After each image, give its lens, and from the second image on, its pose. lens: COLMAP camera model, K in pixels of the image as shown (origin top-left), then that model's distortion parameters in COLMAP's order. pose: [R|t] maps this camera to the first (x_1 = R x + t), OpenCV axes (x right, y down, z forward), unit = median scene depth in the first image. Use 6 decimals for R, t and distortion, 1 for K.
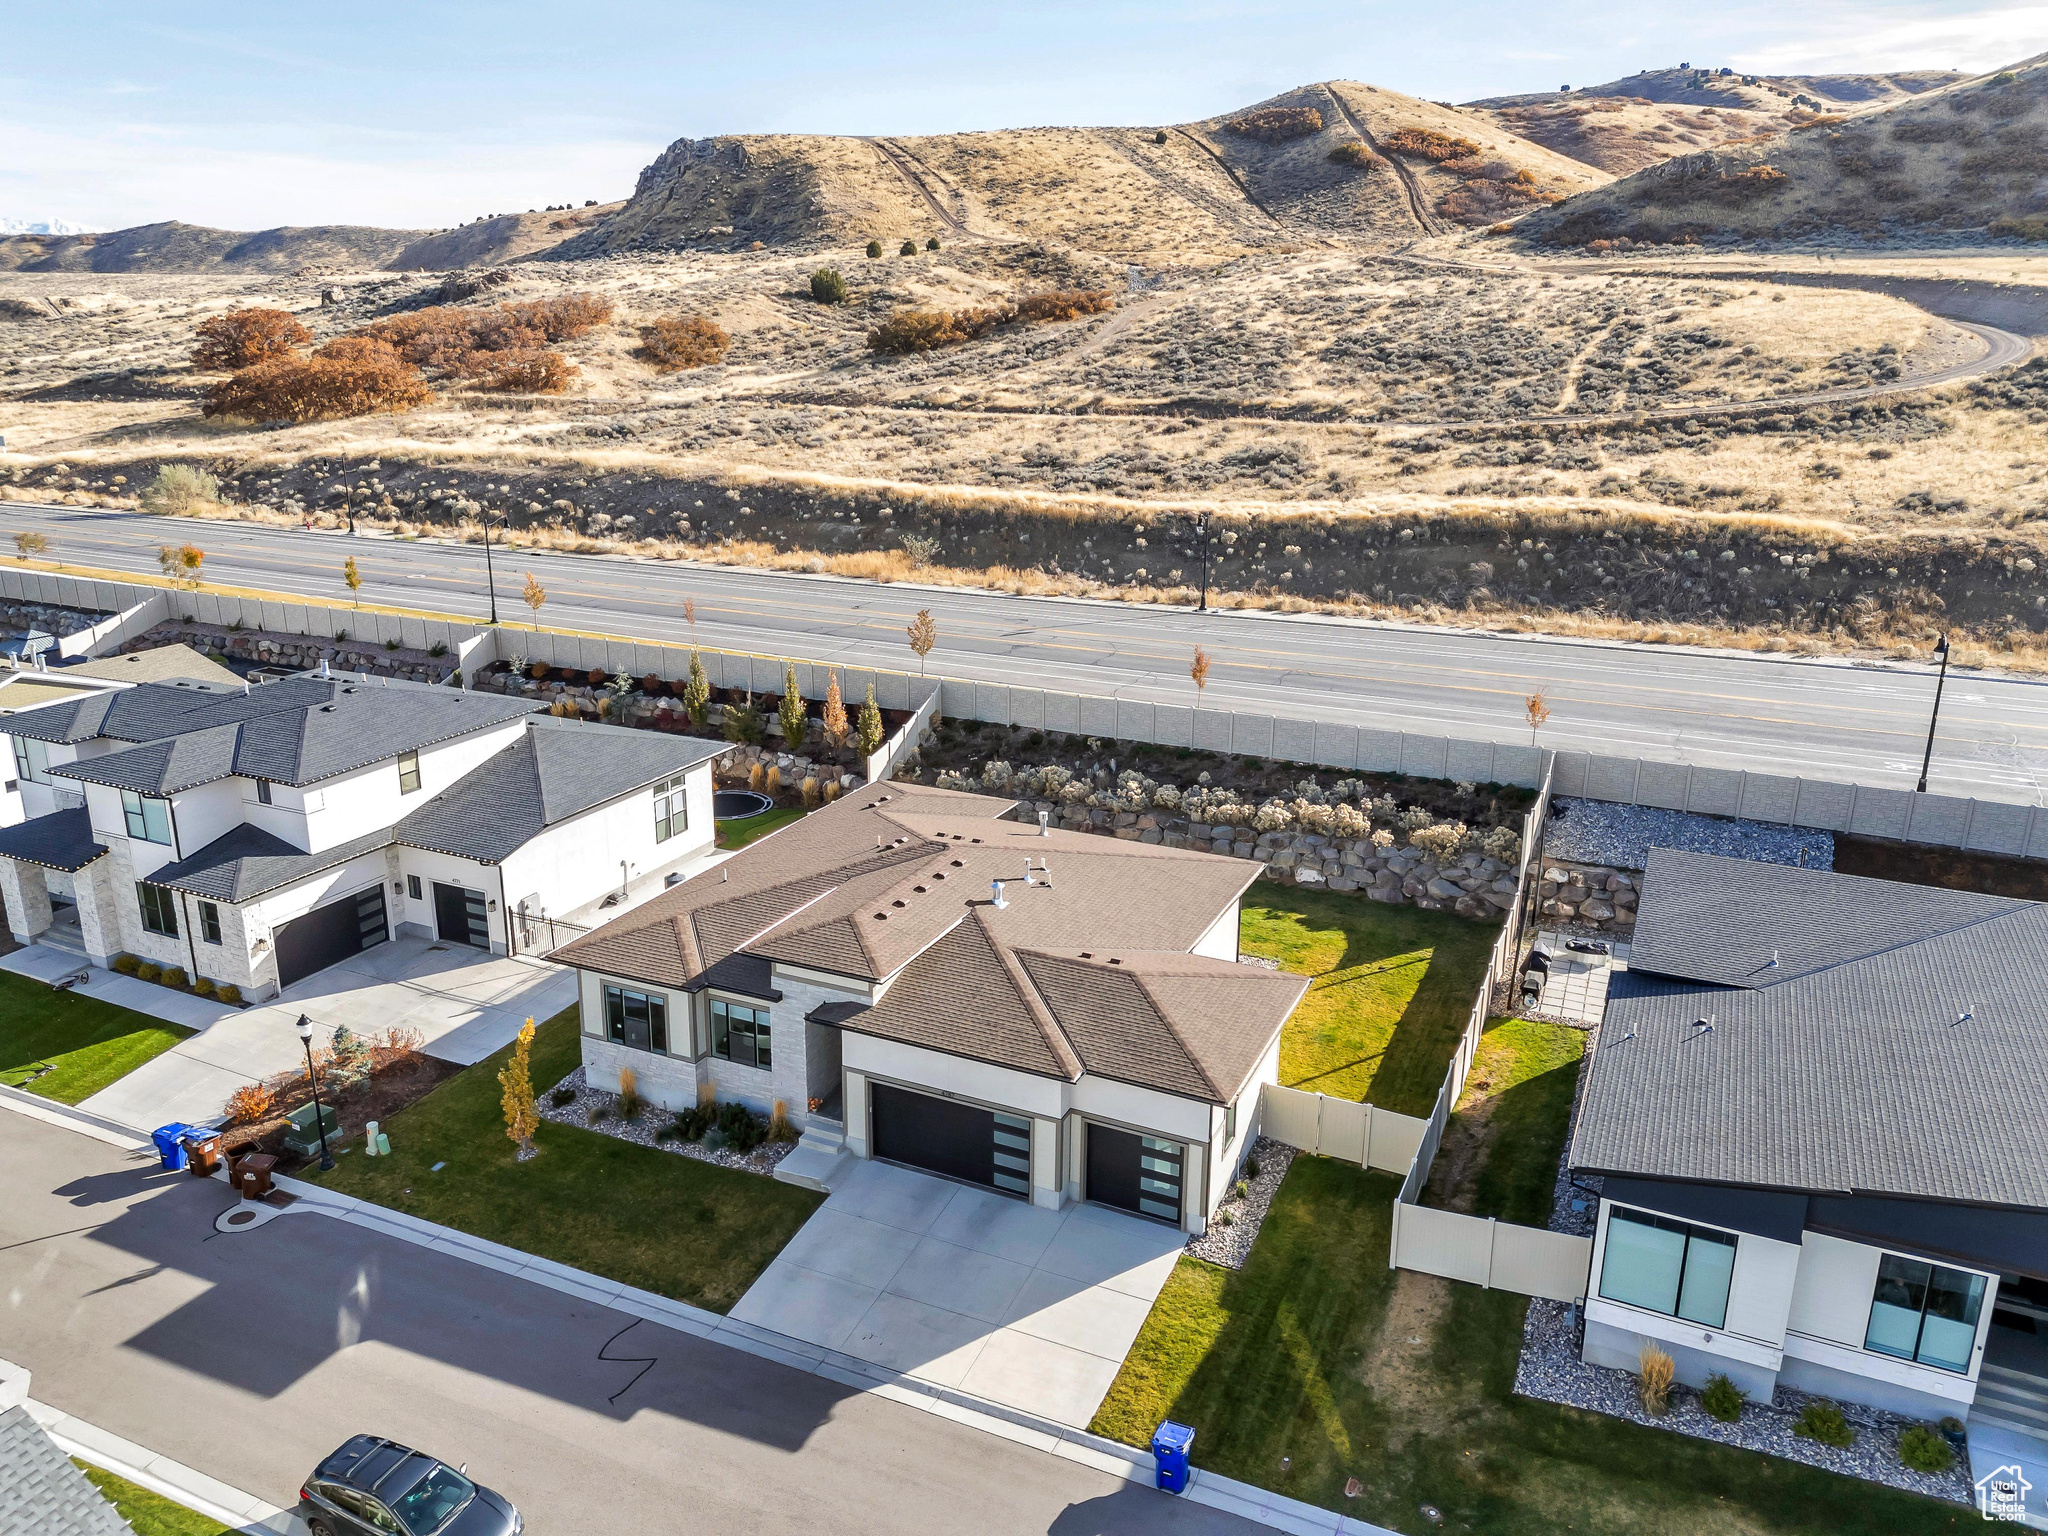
lens RADIAL K [[1494.0, 0, 1019.0], [0, 1494.0, 760.3], [0, 0, 1]] dist [0.074762, -0.064881]
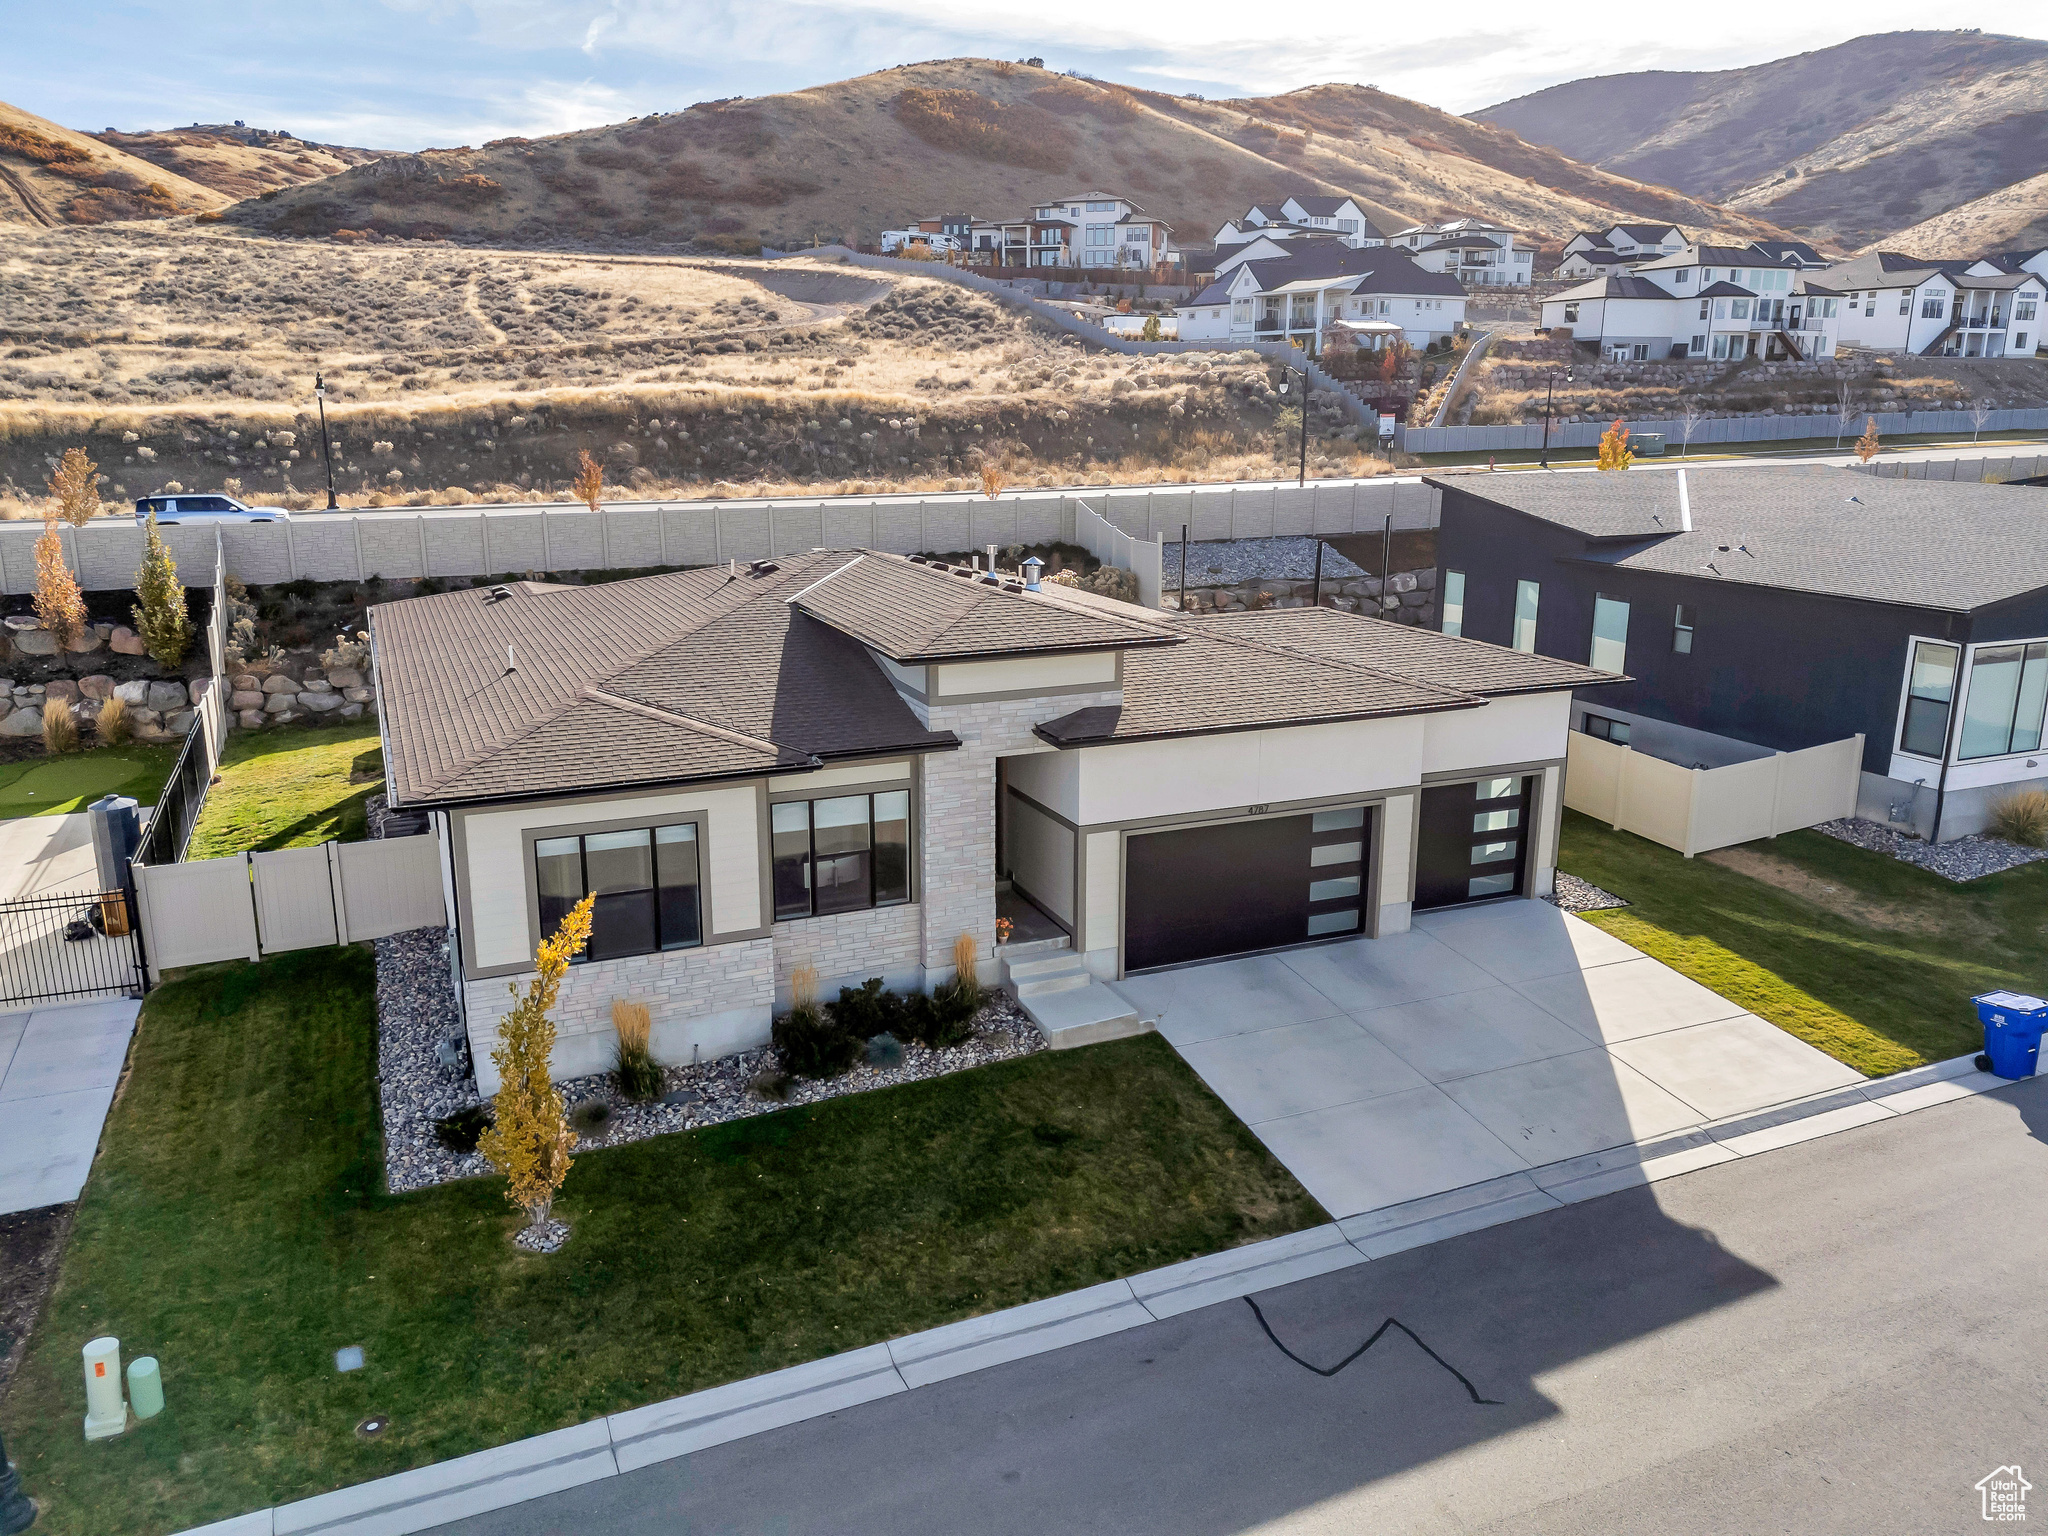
lens RADIAL K [[1498.0, 0, 1019.1], [0, 1498.0, 757.1], [0, 0, 1]] dist [0.069128, -0.056540]
pose [[0.661926, -0.185304, 0.726303, -0.167174], [0.221118, 0.974113, 0.047010, 0.044887], [-0.716213, 0.129482, 0.685765, 0.191279]]
